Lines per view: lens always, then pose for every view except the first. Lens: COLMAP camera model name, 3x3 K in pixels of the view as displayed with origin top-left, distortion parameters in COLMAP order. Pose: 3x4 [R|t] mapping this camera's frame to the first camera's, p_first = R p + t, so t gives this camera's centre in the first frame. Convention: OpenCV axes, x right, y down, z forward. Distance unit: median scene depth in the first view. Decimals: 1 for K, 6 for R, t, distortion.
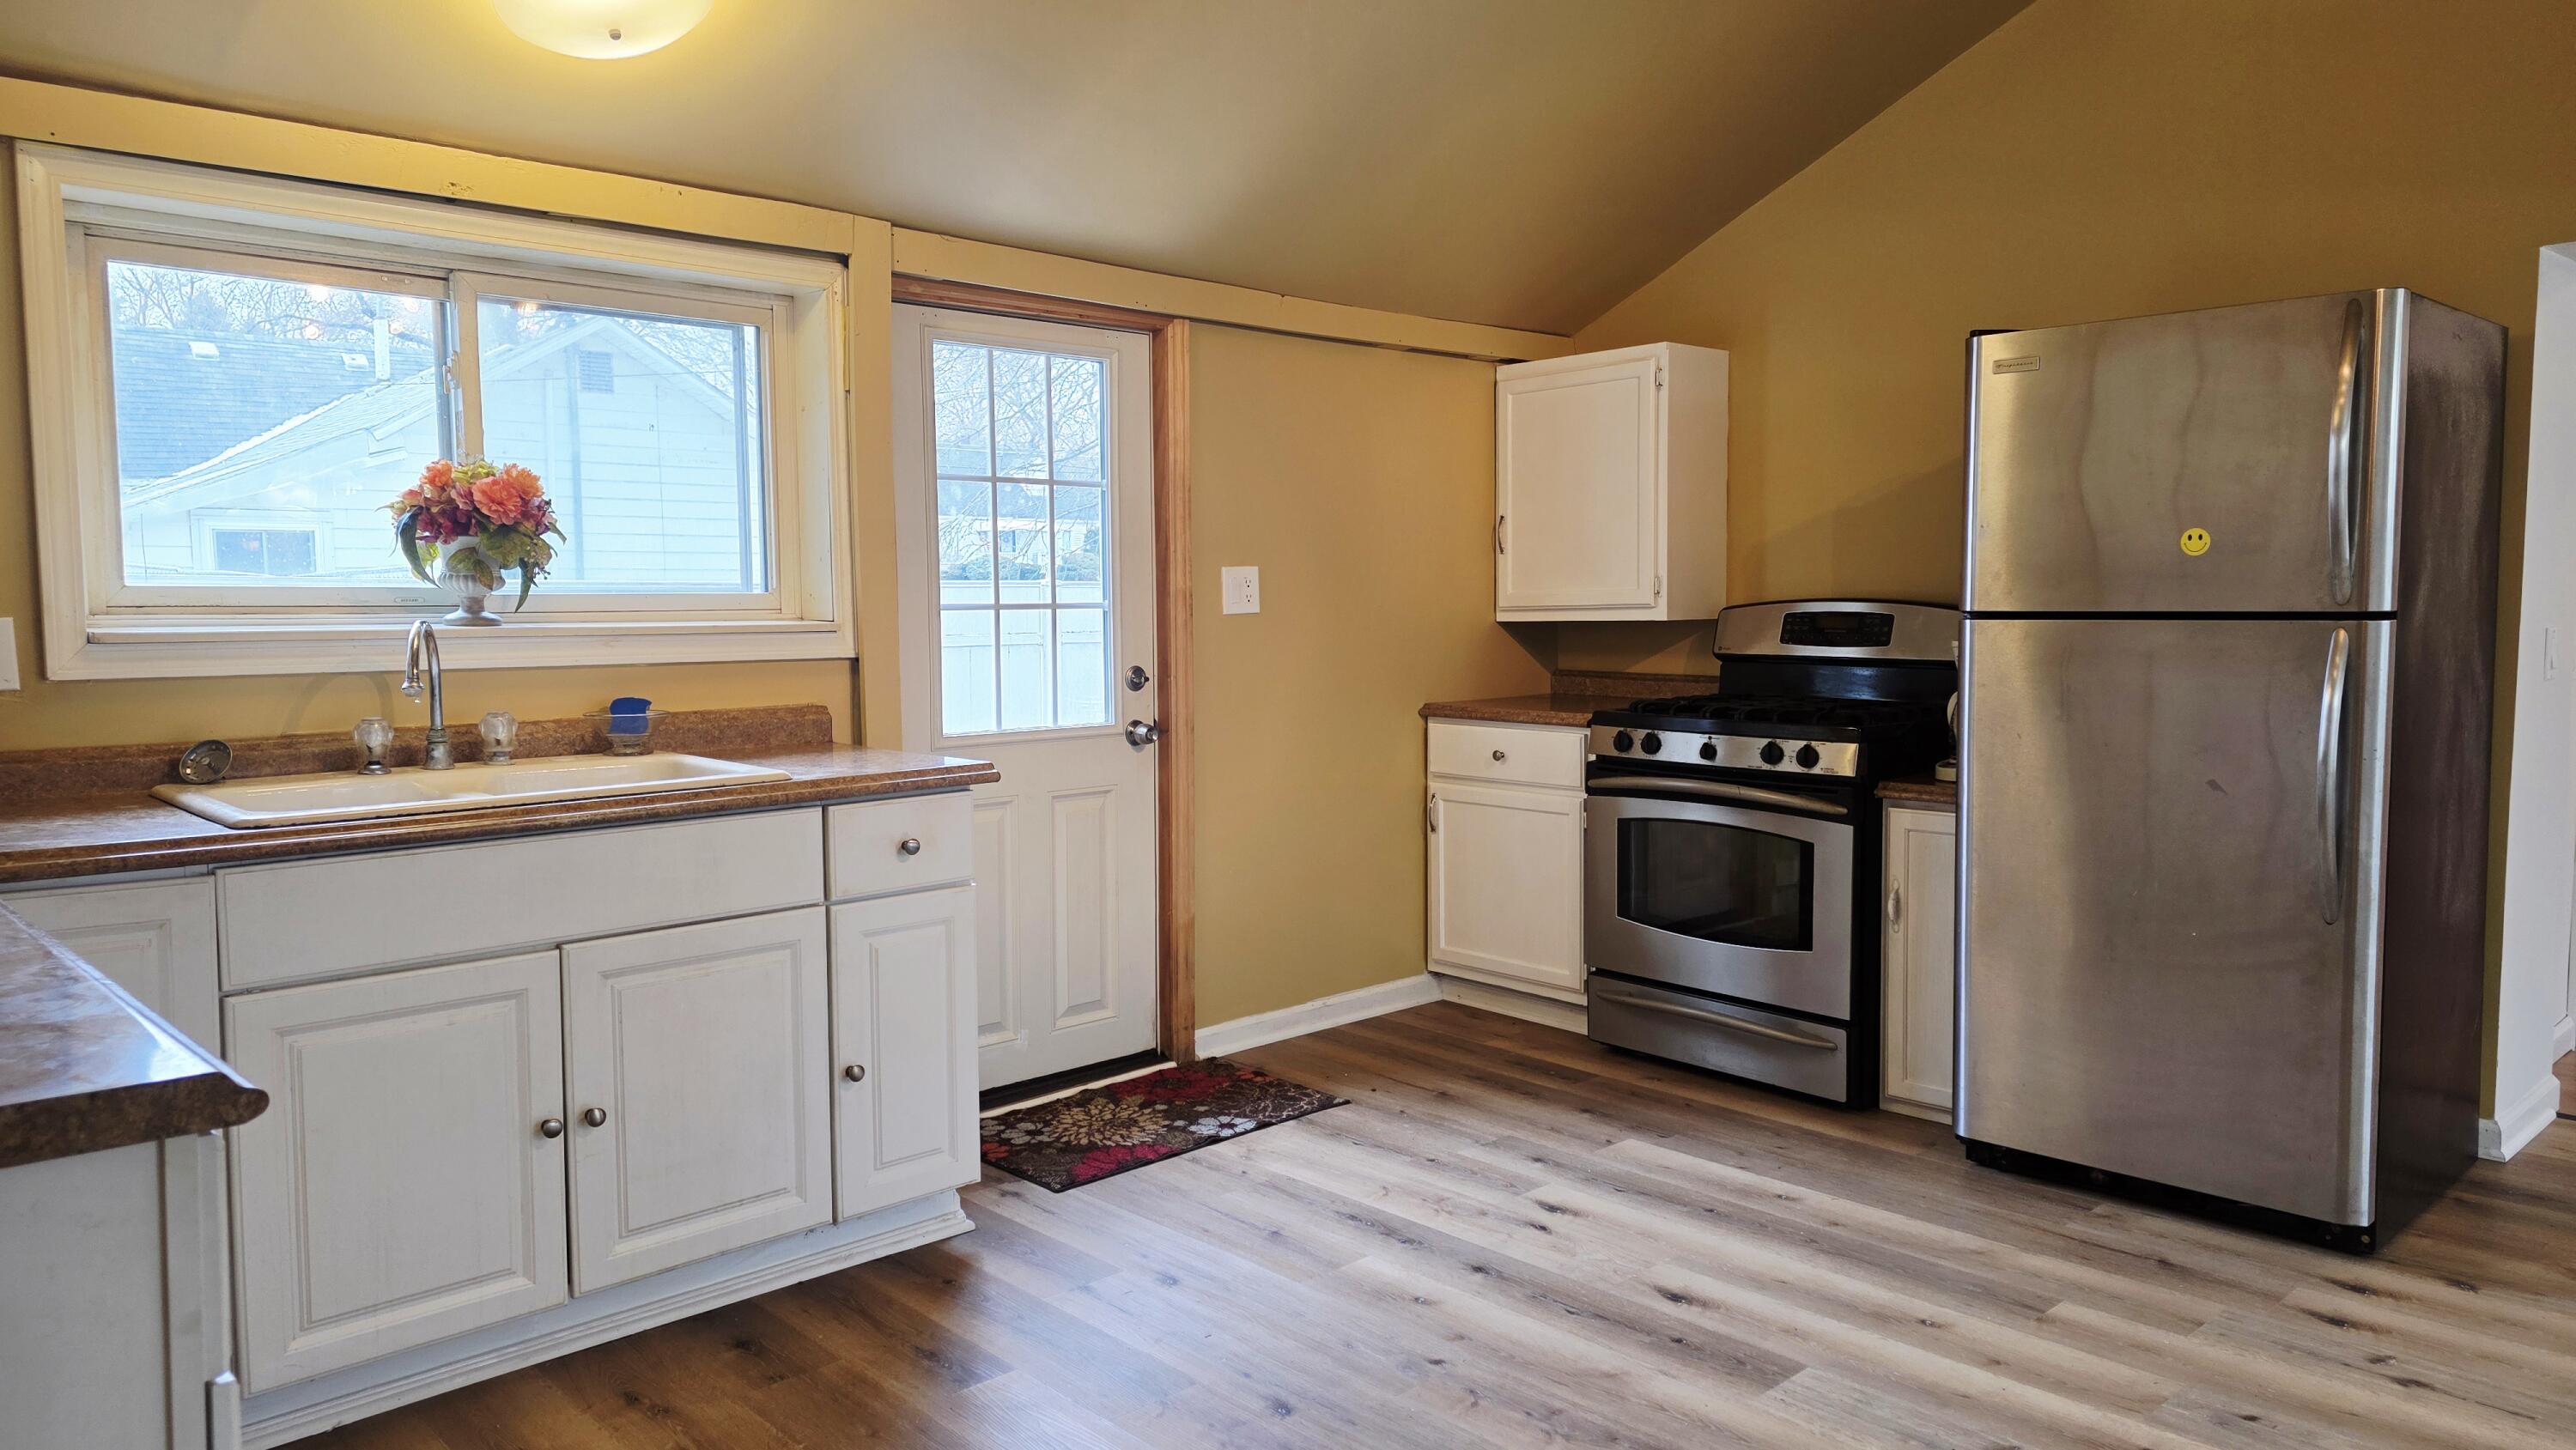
lens RADIAL K [[1700.0, 0, 1282.8], [0, 1700.0, 741.1], [0, 0, 1]] dist [0.054784, -0.040790]
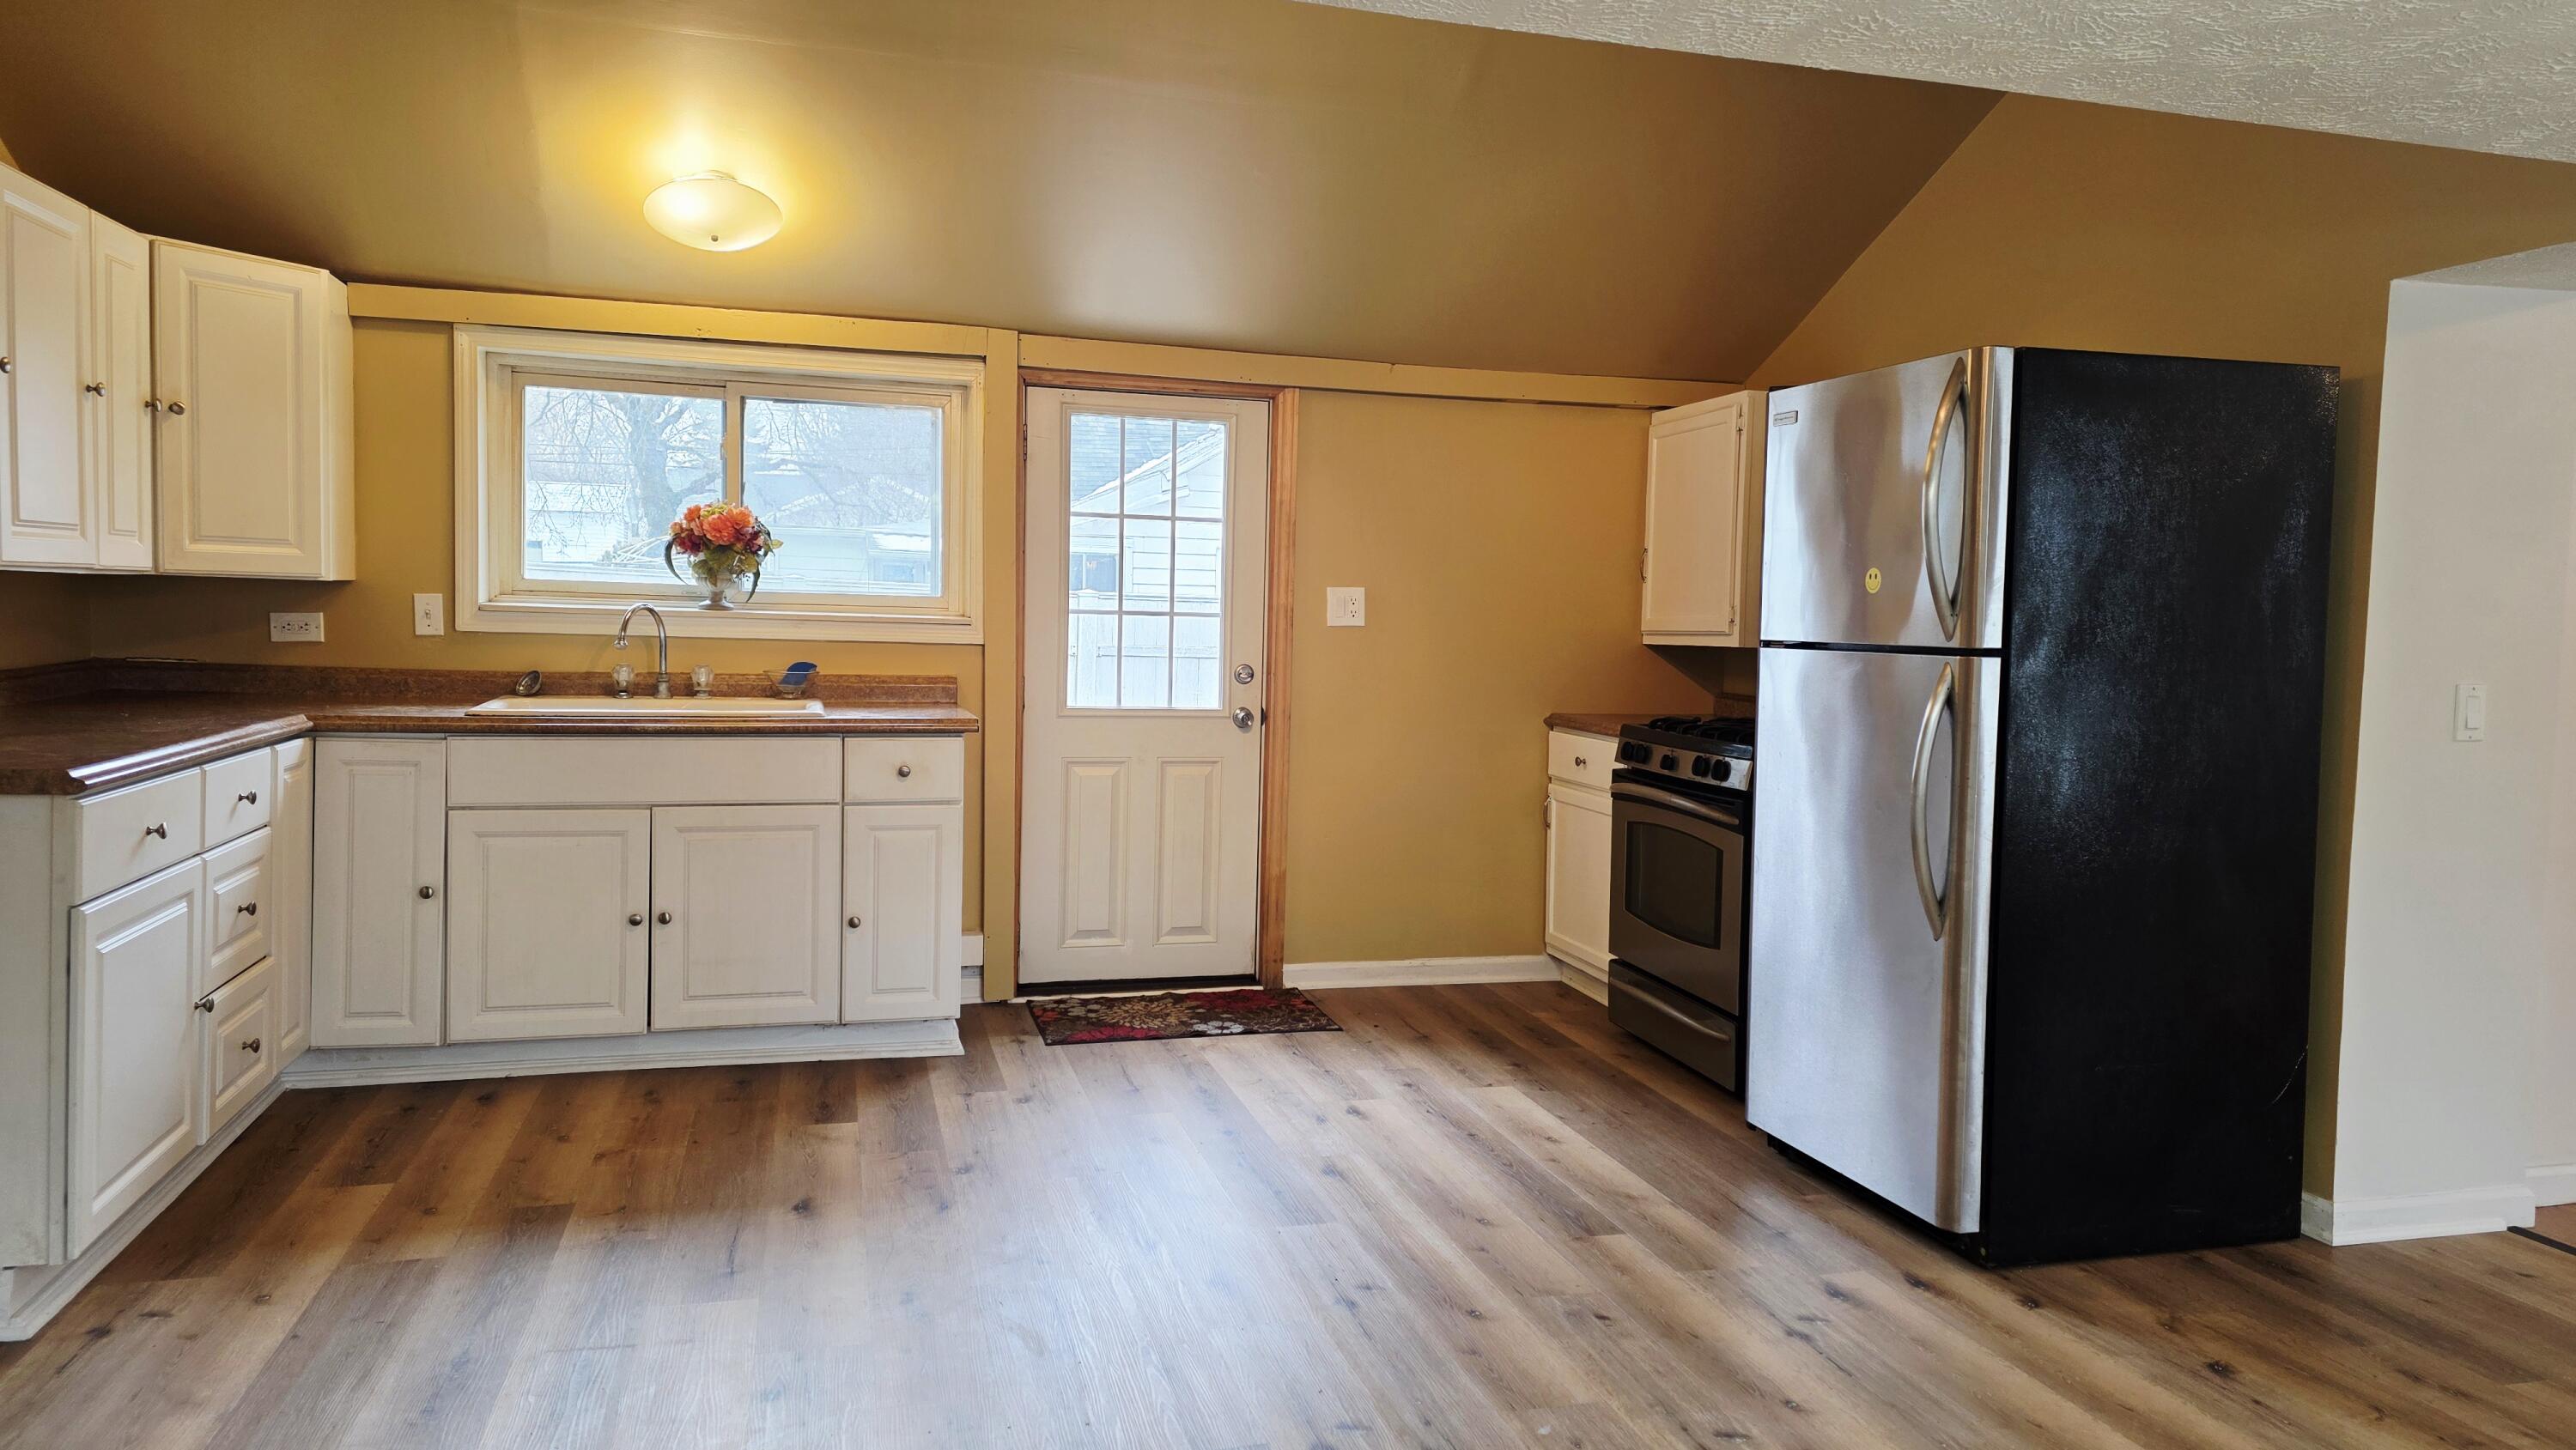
lens RADIAL K [[1691.3, 0, 1288.0], [0, 1691.3, 725.0], [0, 0, 1]] dist [0.086480, -0.109925]
pose [[0.885185, 0.060836, -0.461245, 0.627977], [-0.072243, 0.997362, -0.007097, 0.008505], [0.459597, 0.039604, 0.887244, -0.107184]]
